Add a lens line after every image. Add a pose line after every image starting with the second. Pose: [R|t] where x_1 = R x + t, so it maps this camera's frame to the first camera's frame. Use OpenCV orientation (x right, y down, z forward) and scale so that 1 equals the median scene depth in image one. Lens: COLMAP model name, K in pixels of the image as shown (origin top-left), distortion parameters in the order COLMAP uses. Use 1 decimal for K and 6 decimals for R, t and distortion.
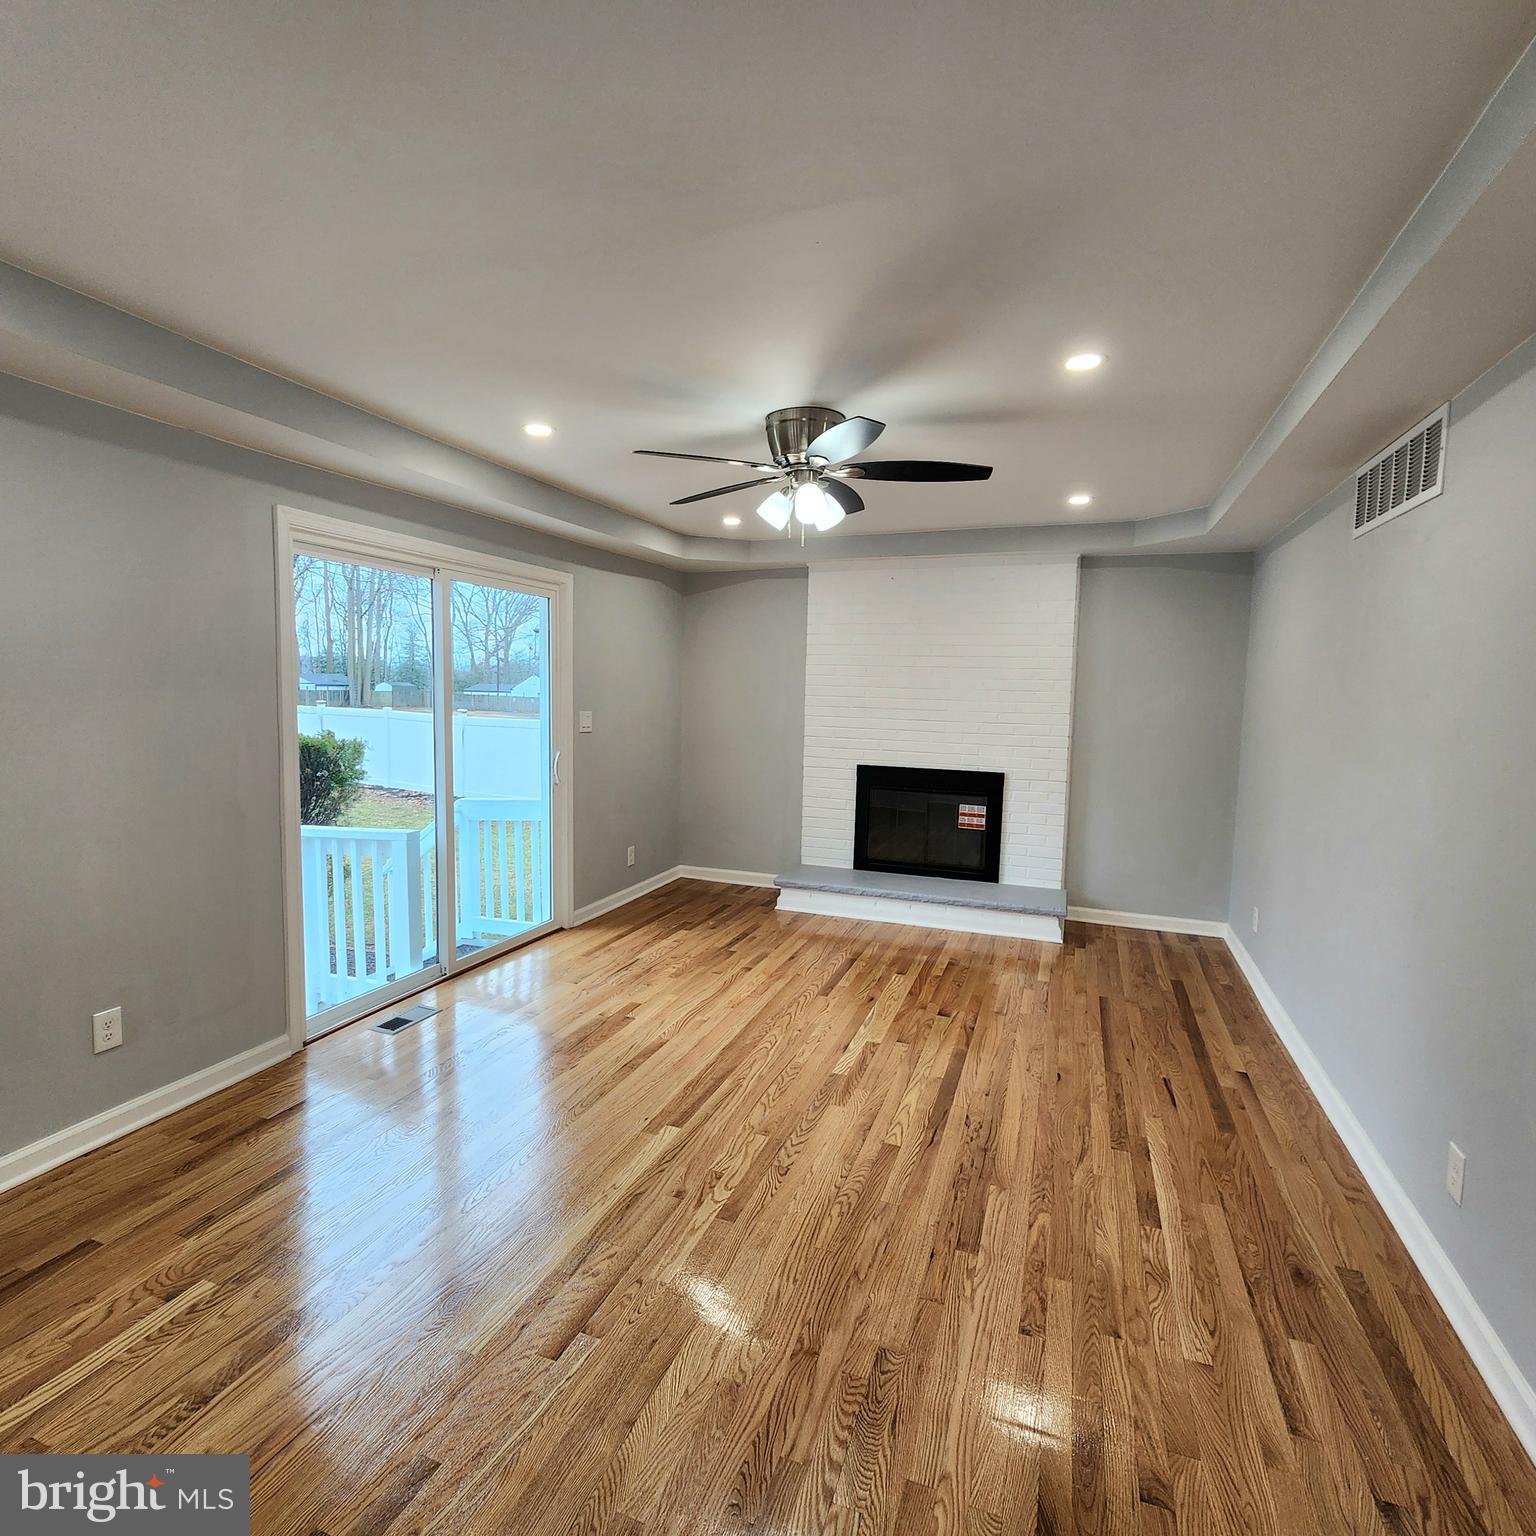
lens RADIAL K [[835.2, 0, 750.7], [0, 835.2, 761.9], [0, 0, 1]] dist [0.000845, 0.001588]
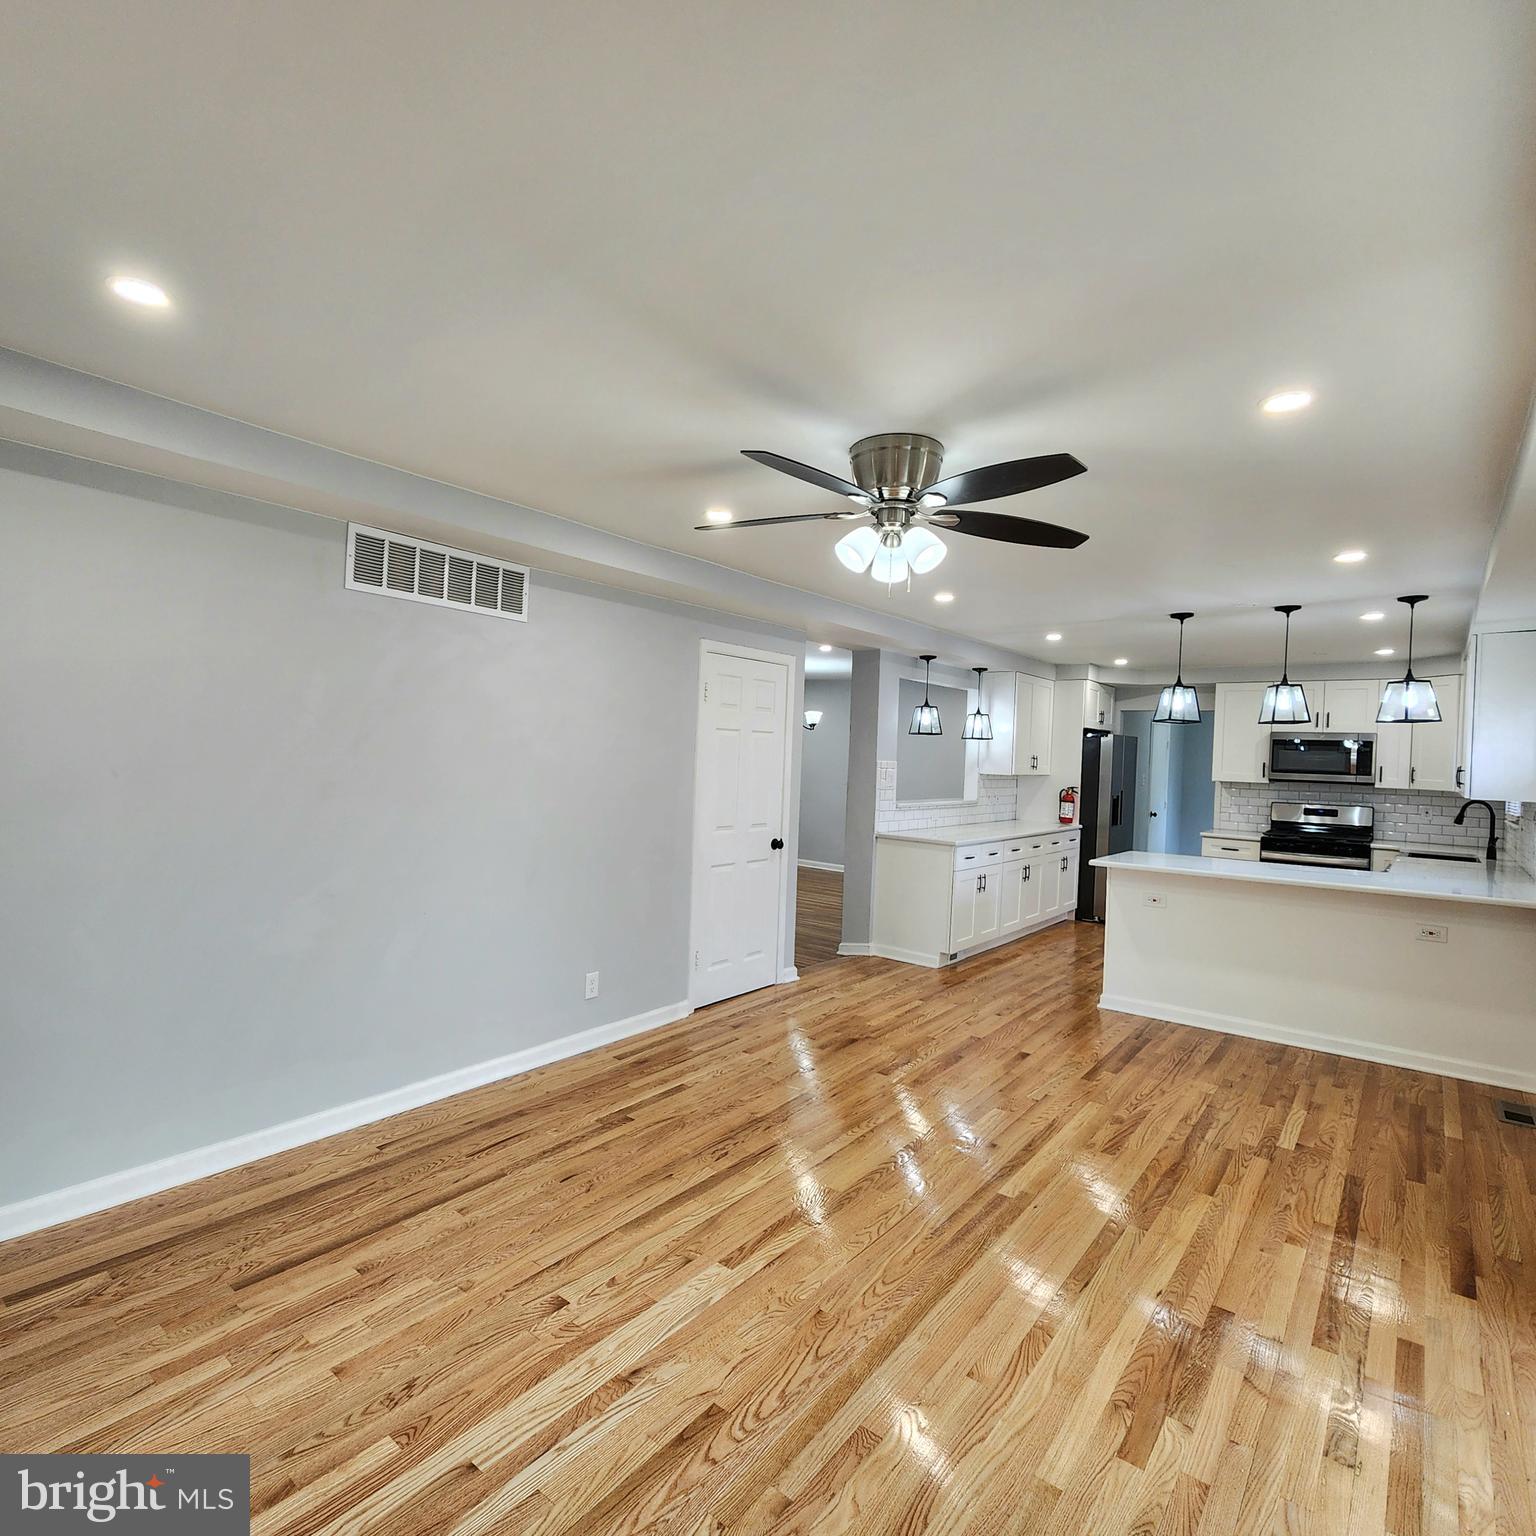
lens RADIAL K [[835.2, 0, 750.7], [0, 835.2, 761.9], [0, 0, 1]] dist [0.000845, 0.001588]
pose [[-0.950361, -0.057698, 0.305751, -0.045013], [-0.027974, 0.994521, 0.100726, -0.110683], [-0.309888, 0.087173, -0.946768, 1.174172]]
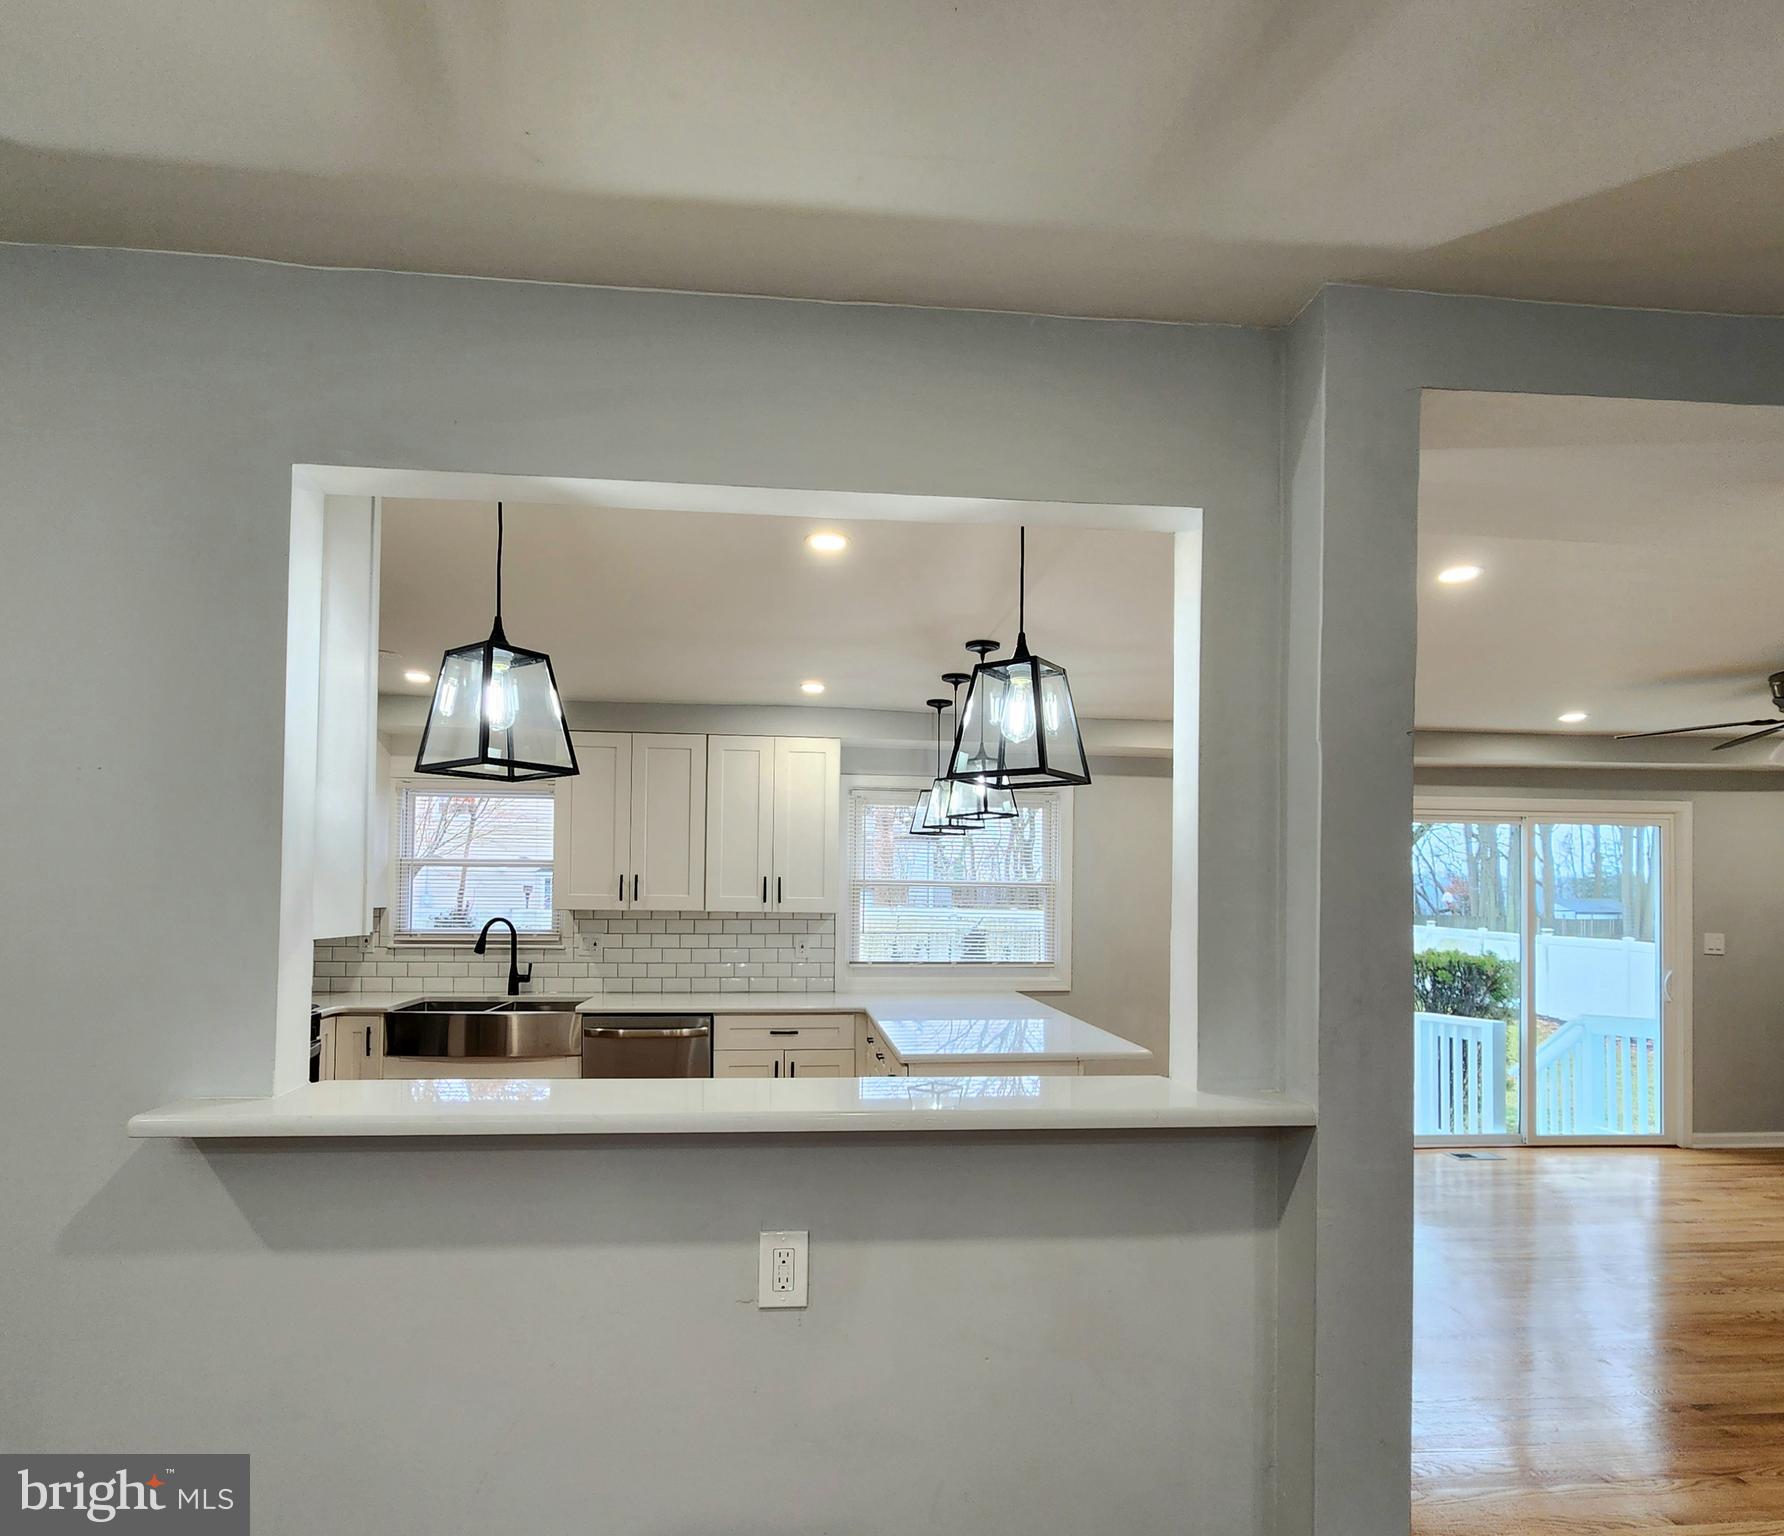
lens RADIAL K [[969.0, 0, 870.4], [0, 969.0, 878.5], [0, 0, 1]] dist [0.002693, 0.000389]
pose [[0.439641, -0.033100, -0.897564, 0.421720], [-0.081249, 0.993758, -0.076445, 0.046785], [0.894491, 0.106534, 0.434207, -0.432964]]
